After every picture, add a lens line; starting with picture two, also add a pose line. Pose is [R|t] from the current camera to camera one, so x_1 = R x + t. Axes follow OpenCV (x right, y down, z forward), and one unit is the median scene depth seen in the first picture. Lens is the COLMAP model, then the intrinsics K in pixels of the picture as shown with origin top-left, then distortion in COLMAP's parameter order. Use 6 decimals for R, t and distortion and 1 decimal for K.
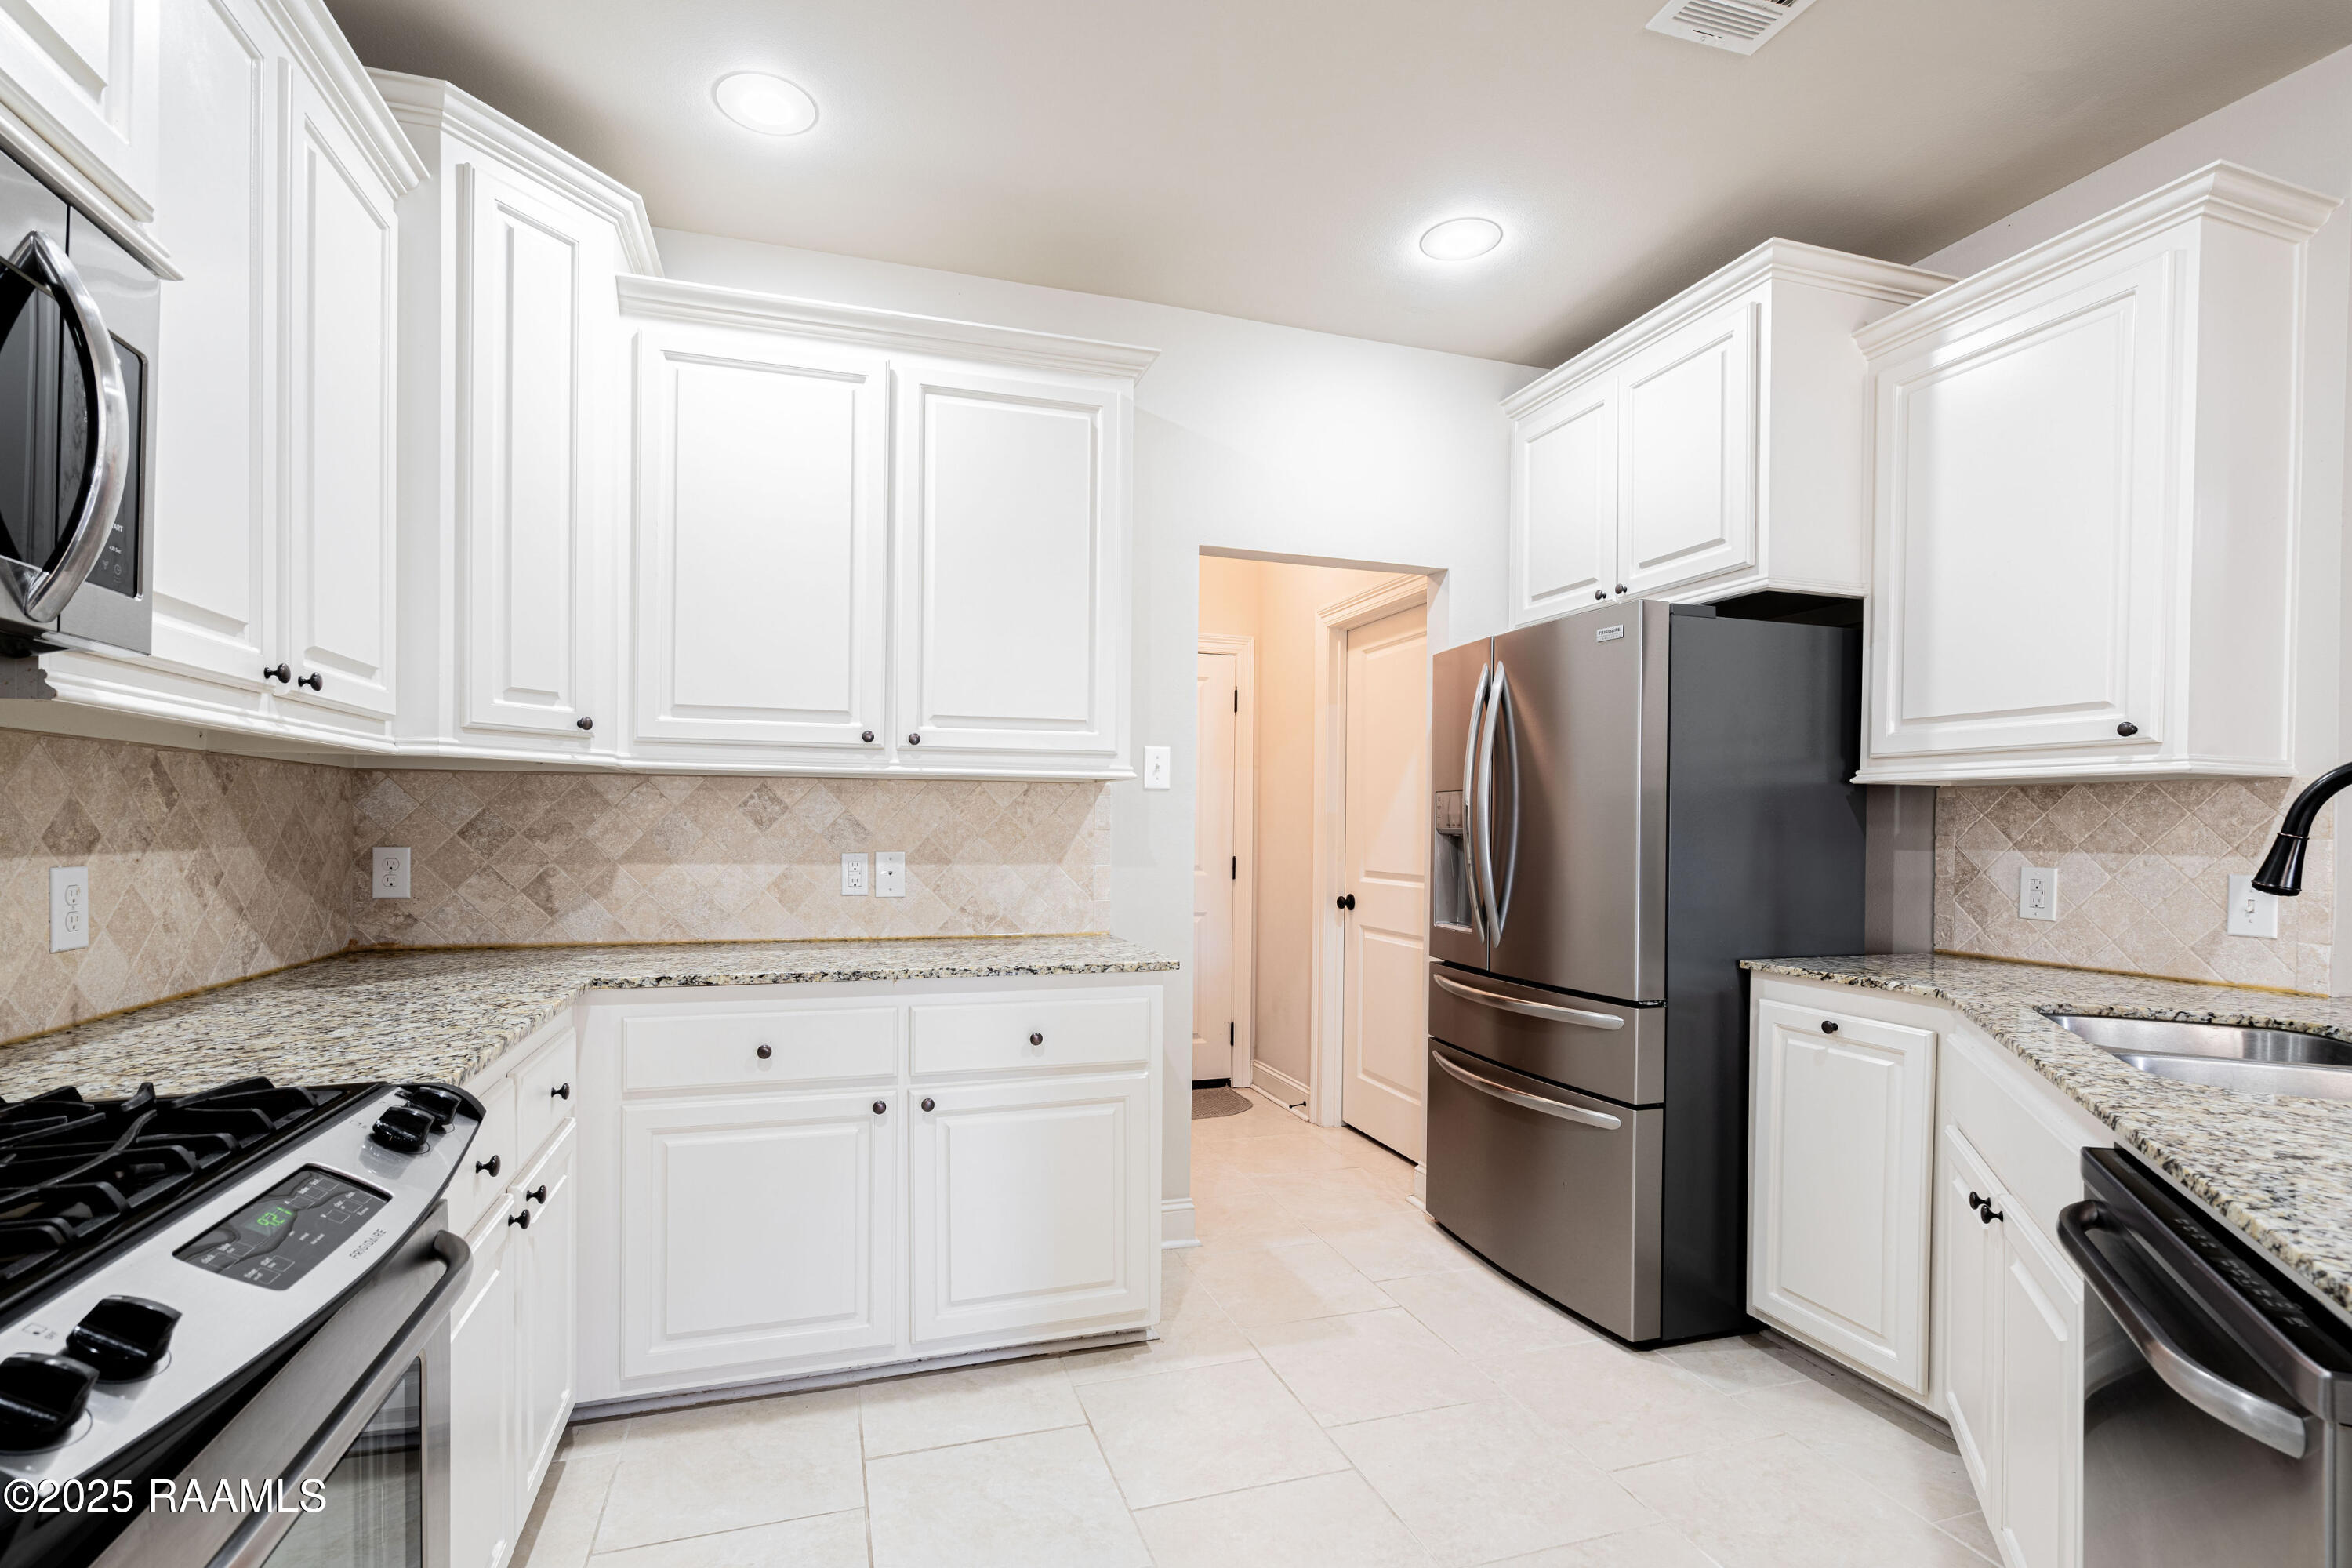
lens RADIAL K [[1096.9, 0, 1175.7], [0, 1096.9, 839.3], [0, 0, 1]] dist [-0.001505, 0.000062]
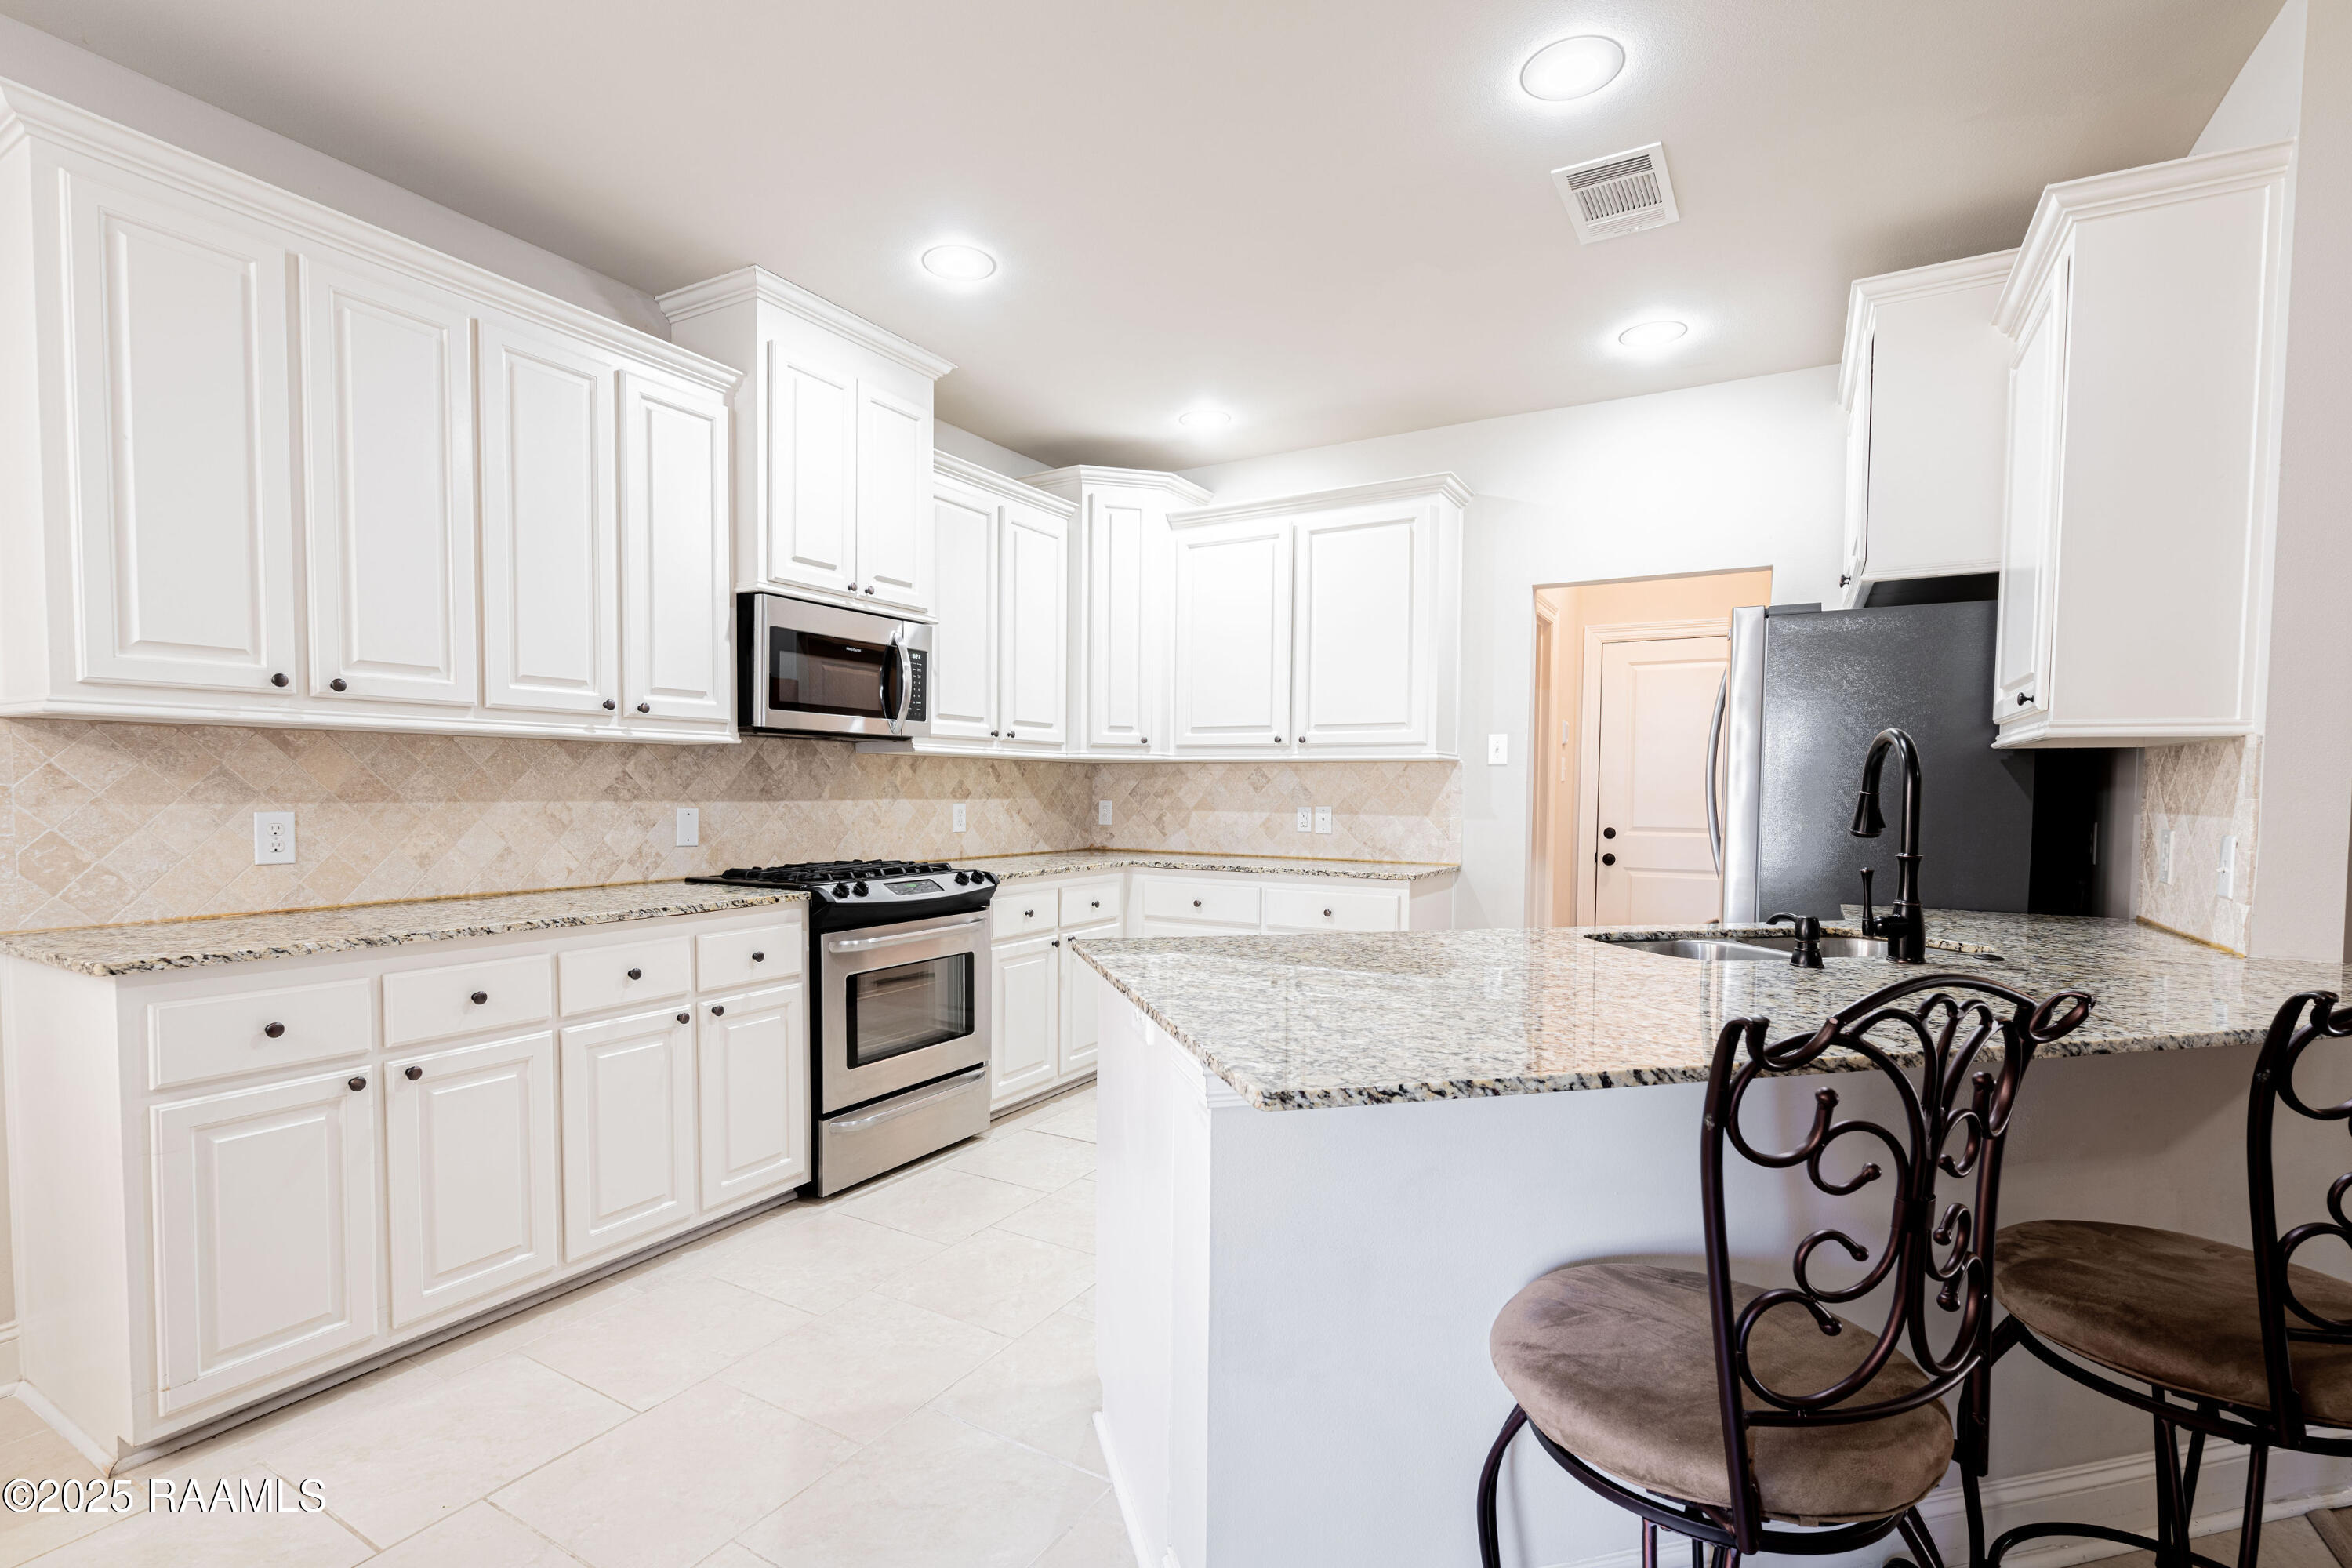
lens RADIAL K [[1096.9, 0, 1175.7], [0, 1096.9, 839.3], [0, 0, 1]] dist [-0.001505, 0.000062]
pose [[0.672568, 0.030764, -0.739396, 0.908675], [-0.012800, 0.999470, 0.029942, 0.016185], [0.739925, -0.010673, 0.672605, -0.307537]]
